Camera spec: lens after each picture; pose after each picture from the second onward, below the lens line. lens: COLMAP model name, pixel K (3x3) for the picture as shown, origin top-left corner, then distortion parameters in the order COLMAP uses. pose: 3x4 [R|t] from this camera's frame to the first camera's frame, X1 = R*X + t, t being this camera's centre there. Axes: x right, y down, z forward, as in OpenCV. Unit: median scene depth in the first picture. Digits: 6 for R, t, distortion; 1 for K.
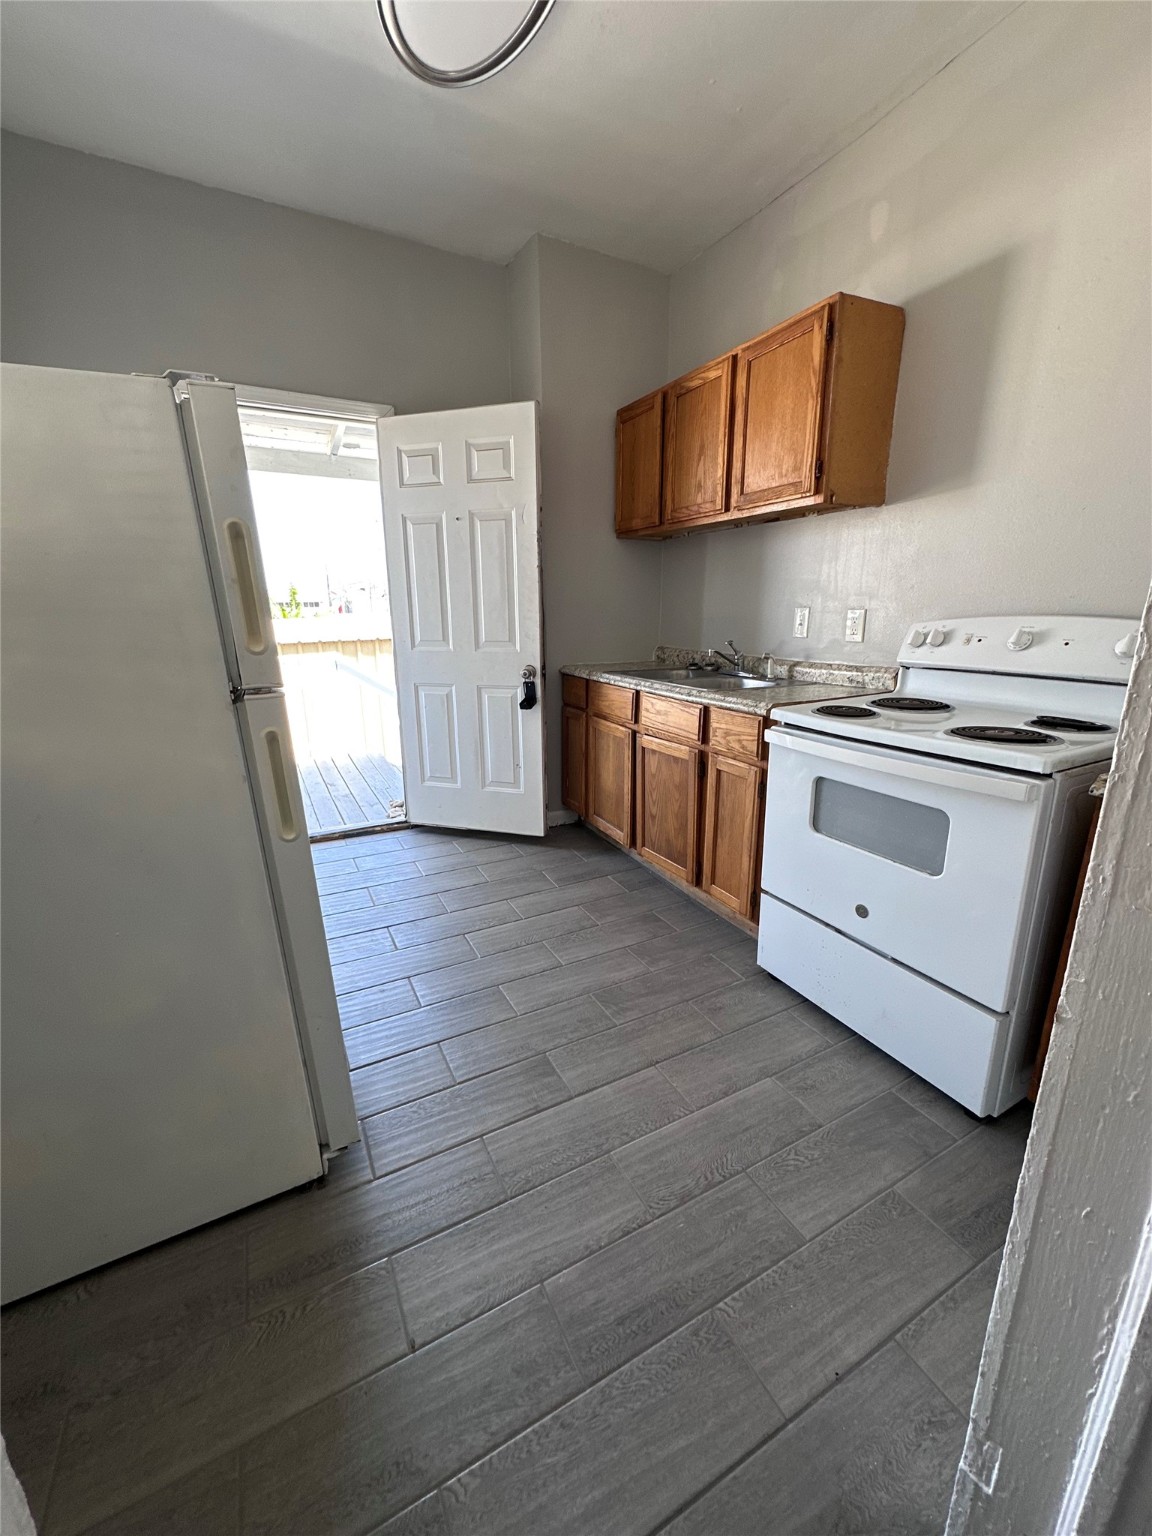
lens RADIAL K [[613.5, 0, 576.0], [0, 613.5, 768.0], [0, 0, 1]] dist [-0.001863, 0.000919]
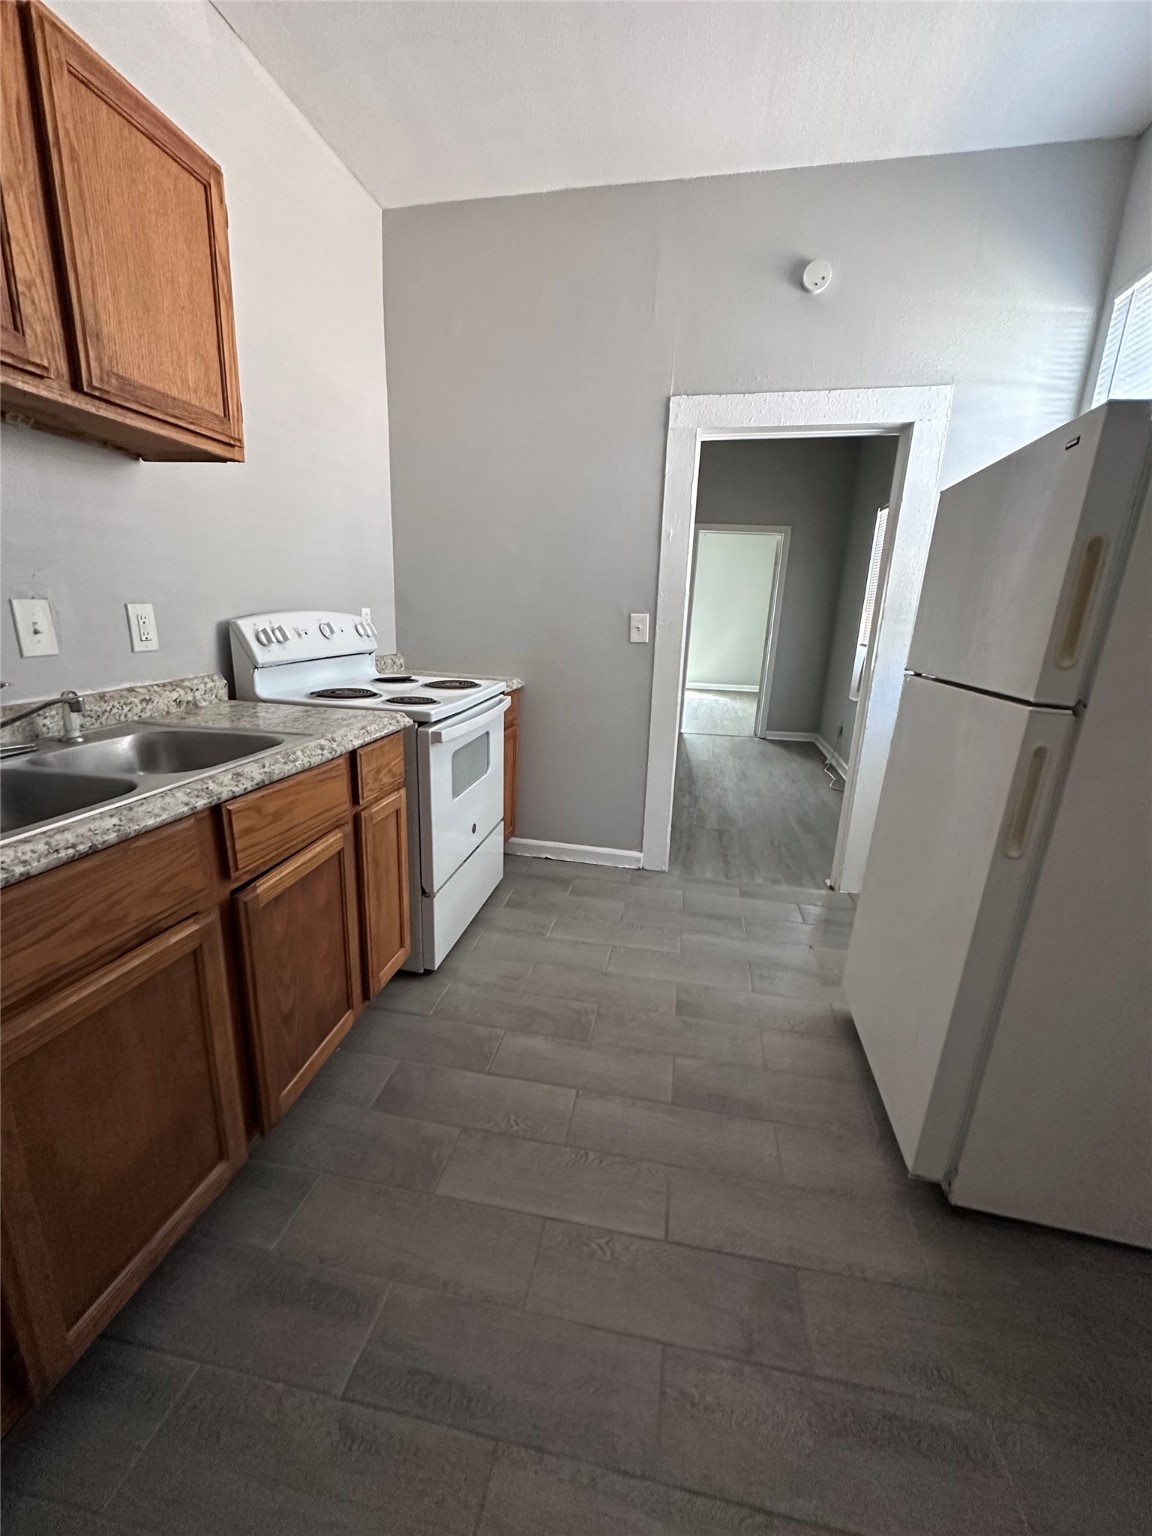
lens RADIAL K [[613.5, 0, 576.0], [0, 613.5, 768.0], [0, 0, 1]] dist [-0.001863, 0.000919]
pose [[-0.779211, -0.178317, 0.600860, -0.332331], [0.135261, 0.888242, 0.439012, -0.295967], [-0.611992, 0.423356, -0.668008, 1.104349]]
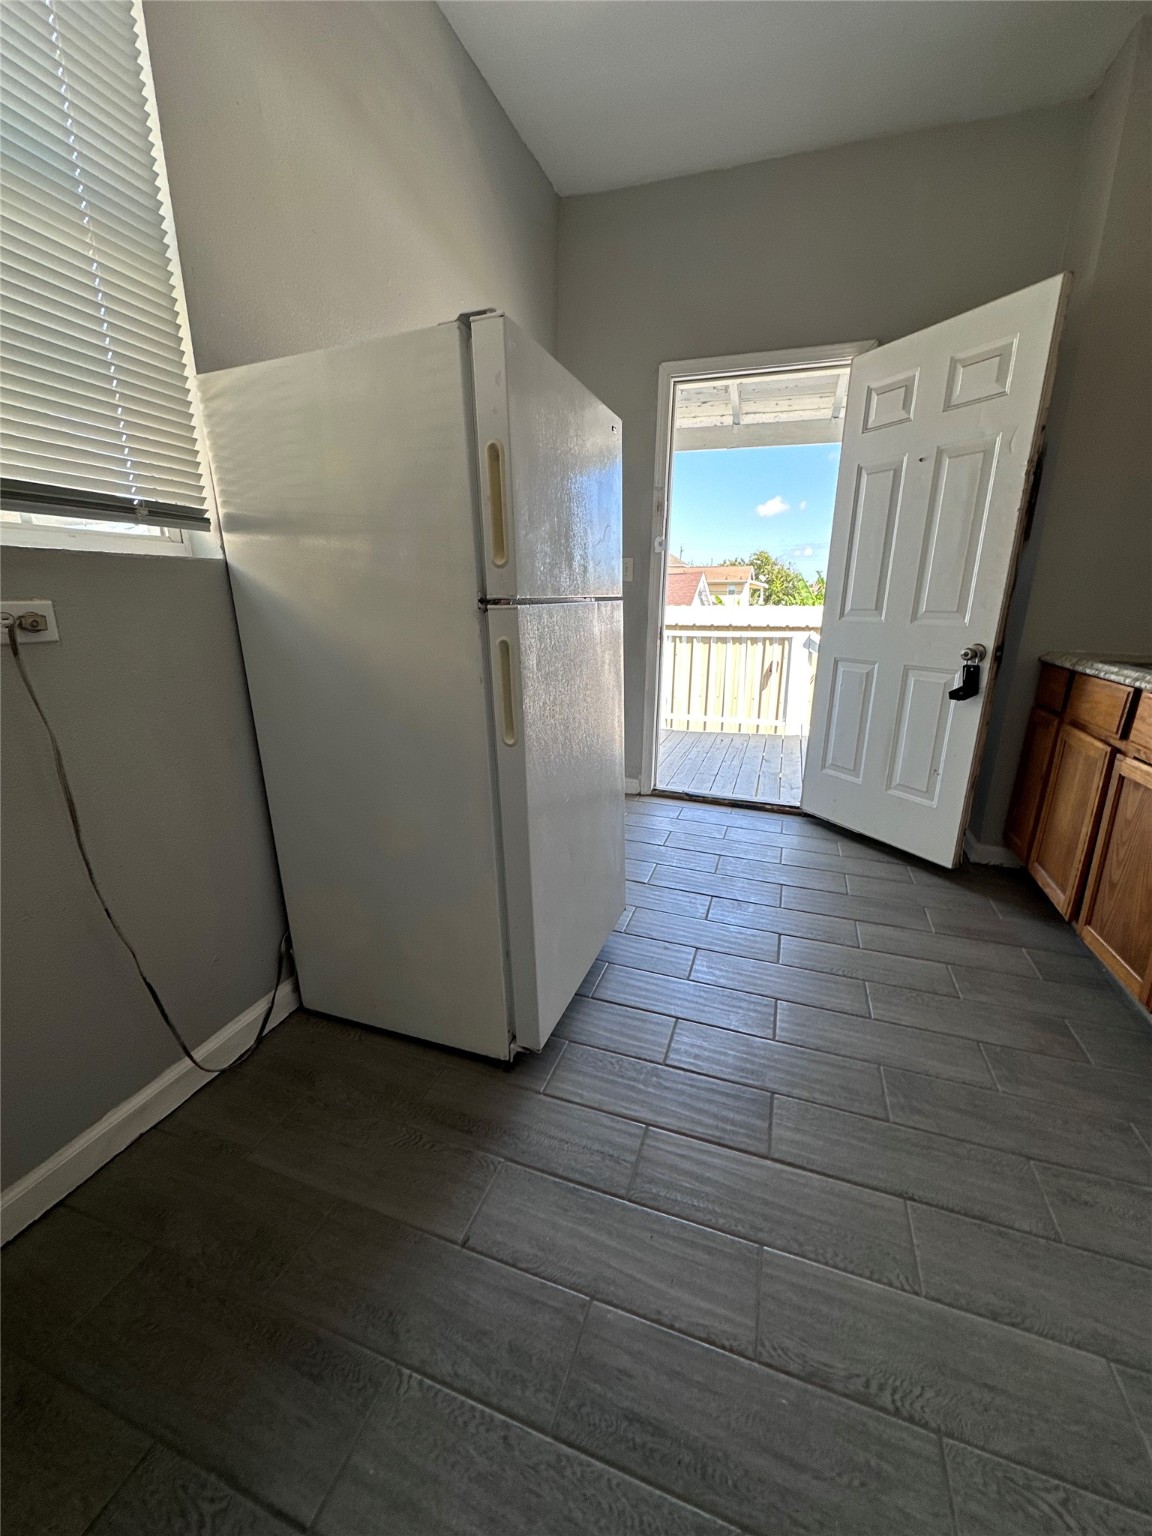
lens RADIAL K [[613.5, 0, 576.0], [0, 613.5, 768.0], [0, 0, 1]] dist [-0.001863, 0.000919]
pose [[0.681667, 0.209294, -0.701089, 0.167110], [-0.202631, 0.974736, 0.093968, 0.013657], [0.703044, 0.078007, 0.706855, 0.137736]]
